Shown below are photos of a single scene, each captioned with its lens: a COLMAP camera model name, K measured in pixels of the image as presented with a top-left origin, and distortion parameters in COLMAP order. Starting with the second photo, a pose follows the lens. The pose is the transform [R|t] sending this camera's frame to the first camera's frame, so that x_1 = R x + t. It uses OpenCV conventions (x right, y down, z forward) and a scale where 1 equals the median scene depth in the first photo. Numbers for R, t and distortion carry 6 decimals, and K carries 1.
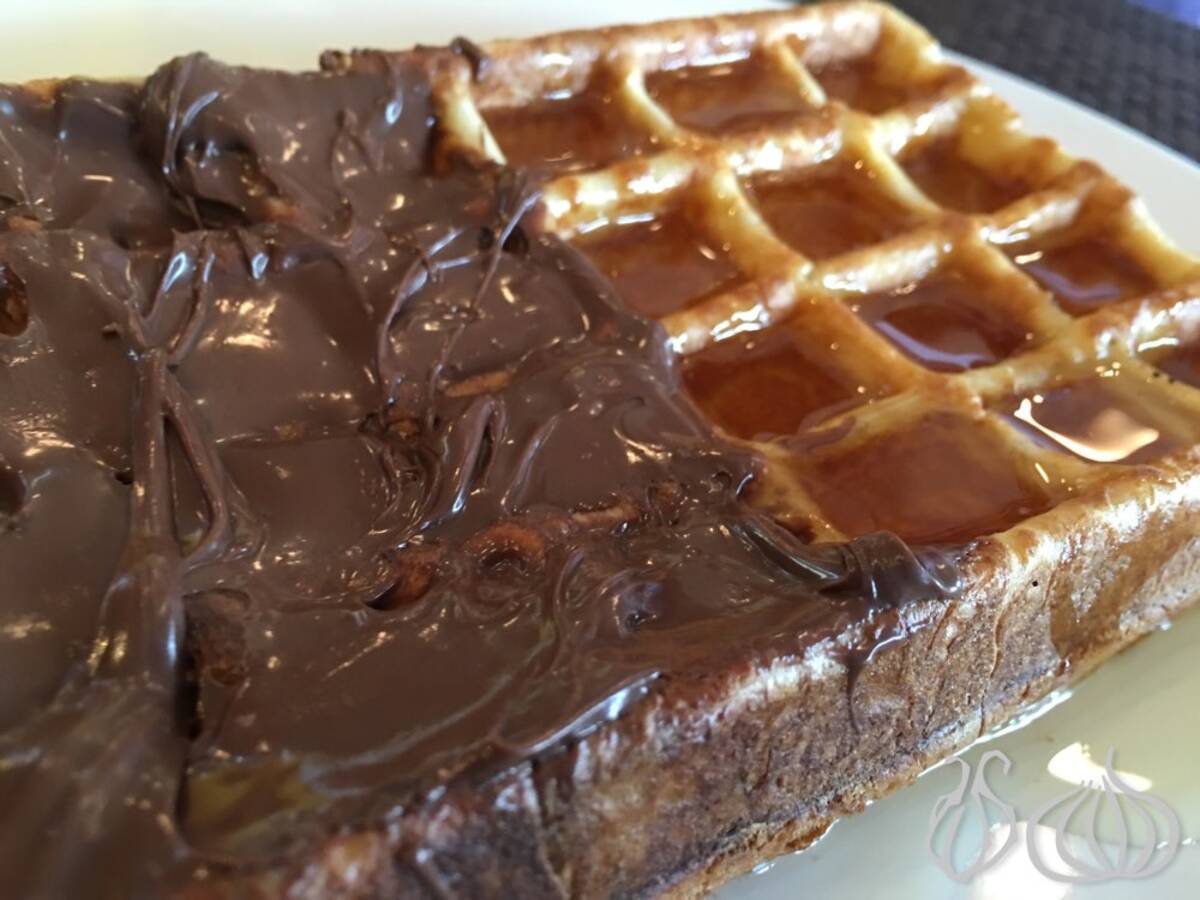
lens RADIAL K [[1040.6, 0, 595.9], [0, 1040.6, 454.4], [0, 0, 1]] dist [0.092027, -0.190504]
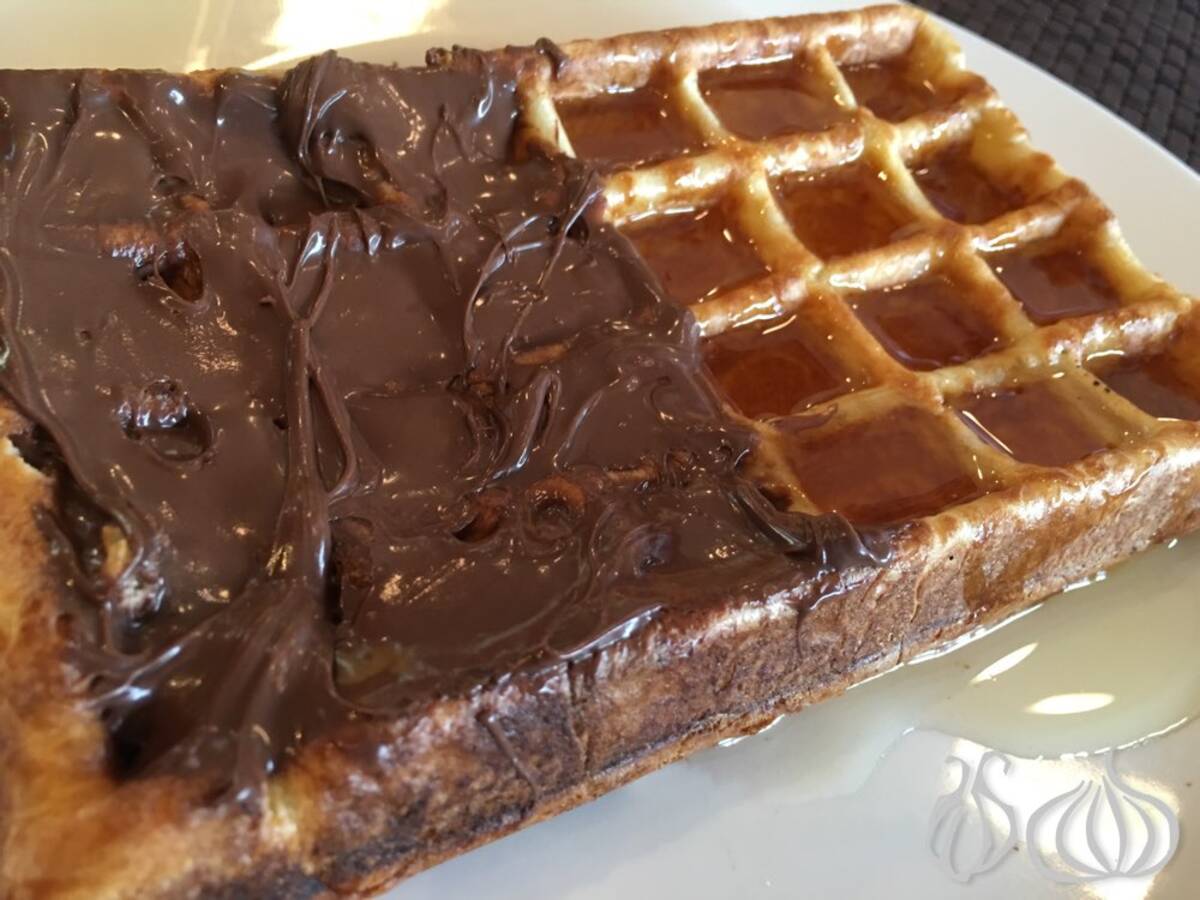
lens RADIAL K [[1011.4, 0, 600.0], [0, 1011.4, 450.0], [0, 0, 1]] dist [0.094654, -0.164808]
pose [[0.995879, 0.089686, -0.013431, -0.015879], [-0.087558, 0.989487, 0.115107, -0.109404], [0.023614, -0.113457, 0.993262, -0.245686]]
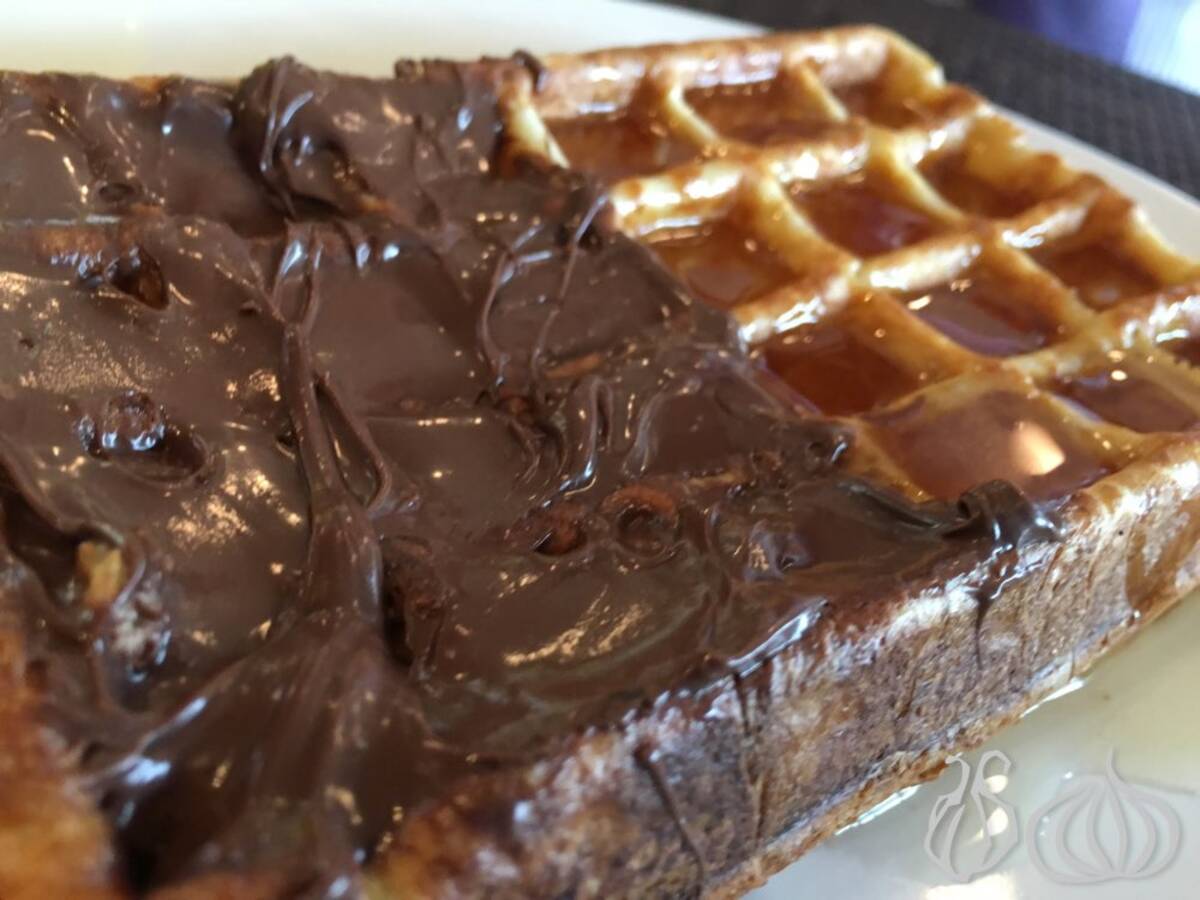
lens RADIAL K [[1040.6, 0, 595.9], [0, 1040.6, 454.4], [0, 0, 1]] dist [0.092027, -0.190504]
pose [[0.997761, -0.014181, 0.065362, -0.175270], [0.016953, 0.998972, -0.042050, 0.070990], [-0.064699, 0.043064, 0.996975, -0.047204]]
